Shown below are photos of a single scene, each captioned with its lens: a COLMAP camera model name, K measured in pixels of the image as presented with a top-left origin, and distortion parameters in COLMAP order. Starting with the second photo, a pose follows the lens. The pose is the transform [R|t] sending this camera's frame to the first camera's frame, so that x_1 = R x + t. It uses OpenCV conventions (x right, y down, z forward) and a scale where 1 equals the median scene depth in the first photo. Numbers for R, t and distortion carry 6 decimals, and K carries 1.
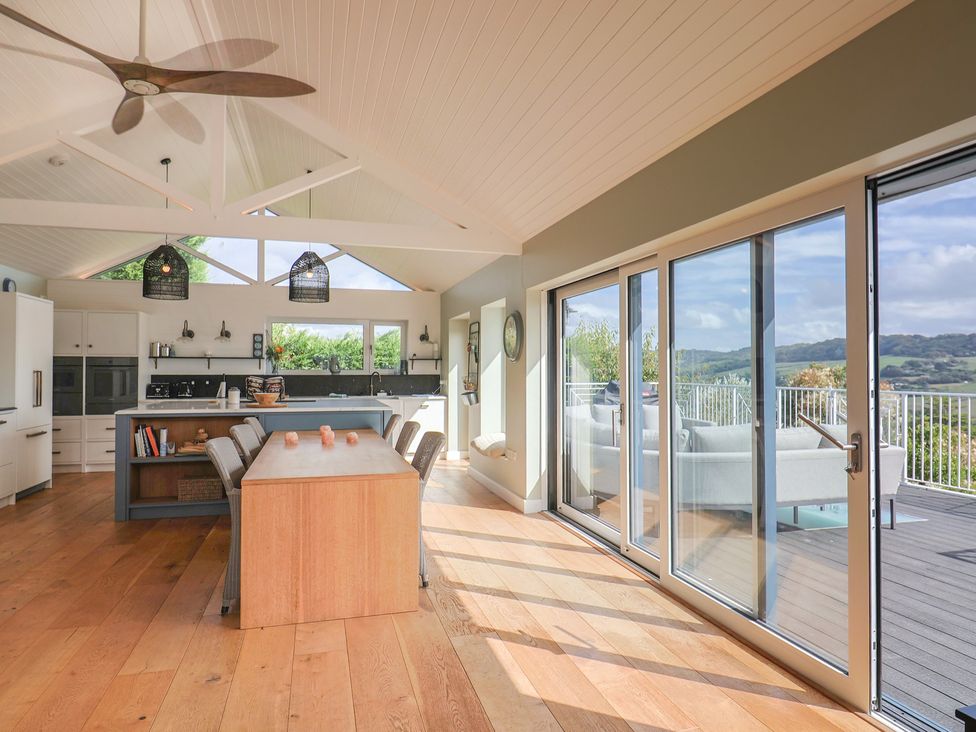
lens RADIAL K [[622.1, 0, 494.7], [0, 622.1, 362.8], [0, 0, 1]] dist [-0.001704, -0.005345]
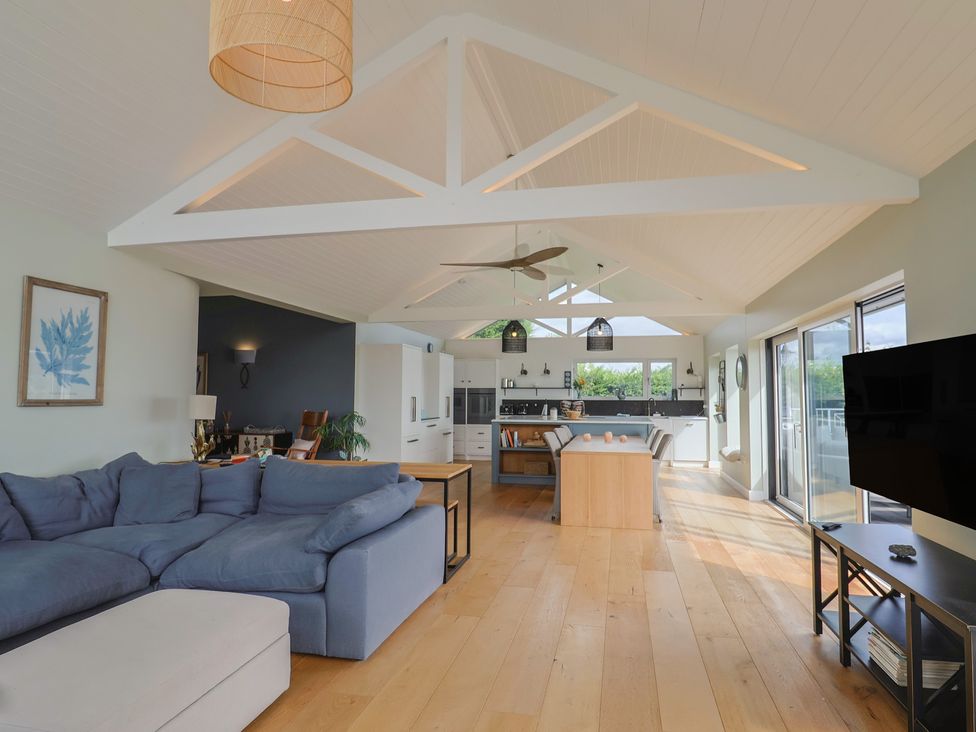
lens RADIAL K [[595.0, 0, 483.0], [0, 595.0, 365.1], [0, 0, 1]] dist [-0.007831, -0.001717]
pose [[0.875102, -0.023506, -0.483368, 0.129487], [0.003922, 0.999131, -0.041487, -0.005290], [0.483923, 0.034410, 0.874434, -0.340874]]
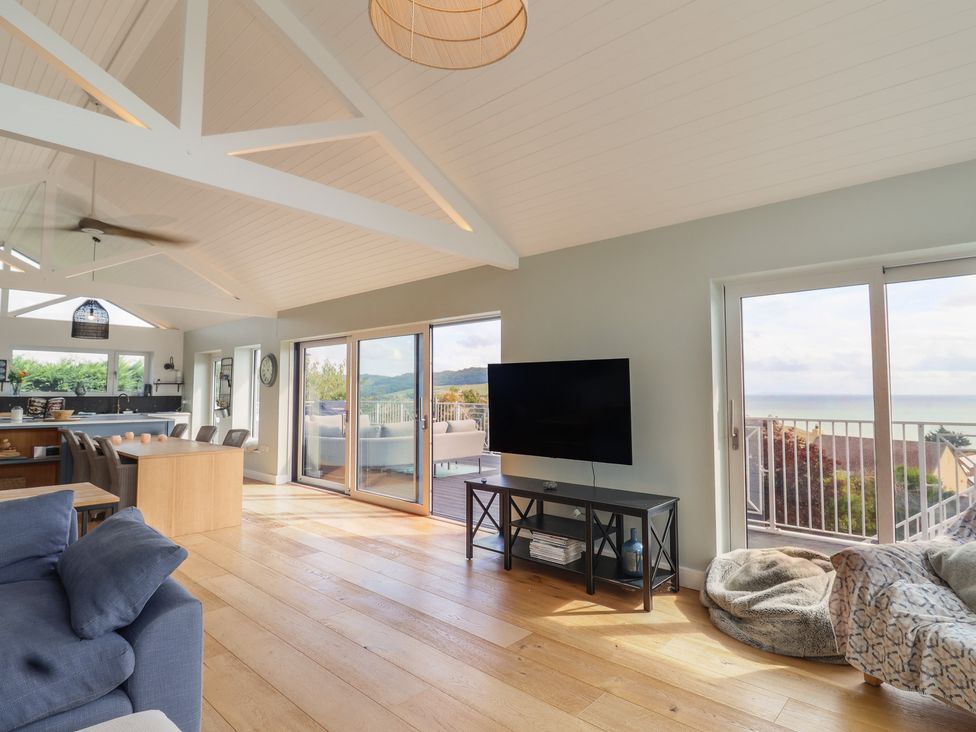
lens RADIAL K [[530.4, 0, 519.4], [0, 530.4, 359.9], [0, 0, 1]] dist [-0.026730, -0.003567]
pose [[0.829797, 0.030371, 0.557238, -0.141269], [-0.003554, 0.998785, -0.049144, -0.005040], [-0.558054, 0.038799, 0.828897, -0.330570]]
